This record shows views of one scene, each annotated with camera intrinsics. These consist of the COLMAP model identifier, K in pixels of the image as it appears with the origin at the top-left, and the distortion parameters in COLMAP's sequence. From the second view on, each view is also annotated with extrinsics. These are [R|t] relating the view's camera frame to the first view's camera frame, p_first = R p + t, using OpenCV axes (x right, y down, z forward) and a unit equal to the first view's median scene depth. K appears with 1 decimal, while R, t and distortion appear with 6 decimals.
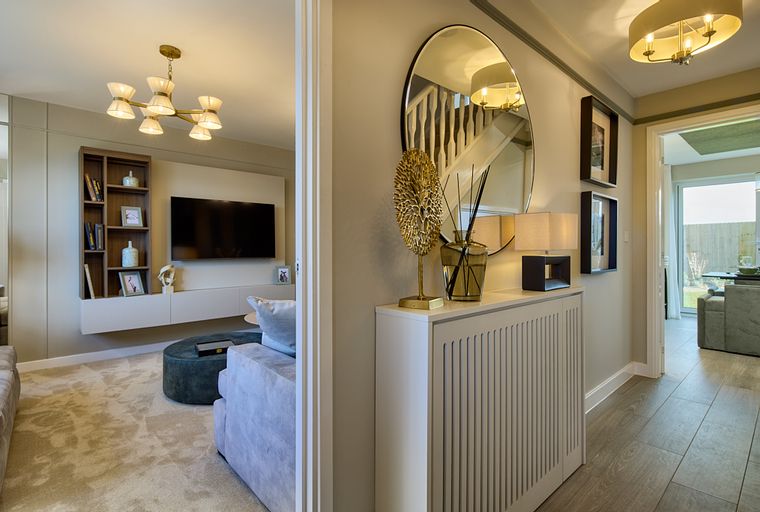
lens RADIAL K [[380.2, 0, 390.5], [0, 380.2, 249.7], [0, 0, 1]] dist [0.001229, -0.006365]
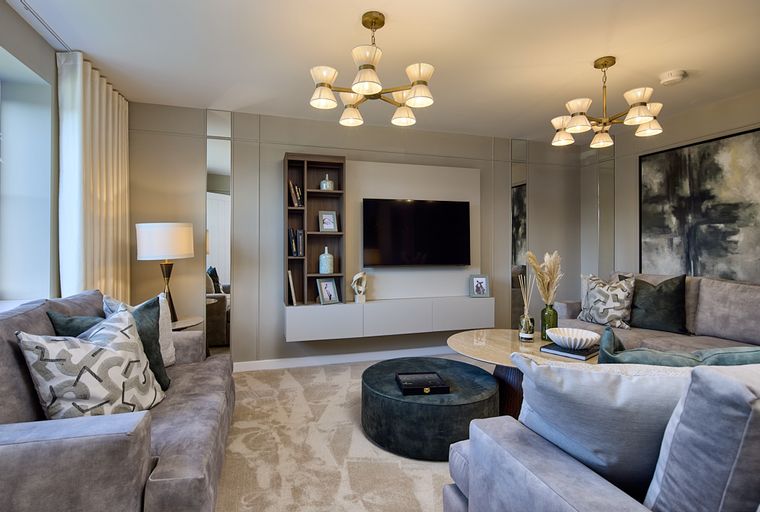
lens RADIAL K [[384.4, 0, 377.8], [0, 384.4, 243.5], [0, 0, 1]] dist [0.000085, -0.000082]
pose [[0.901541, -0.005419, -0.432660, -0.155091], [-0.000123, 0.999918, -0.012780, -0.019896], [0.432694, 0.011575, 0.901467, 0.188229]]
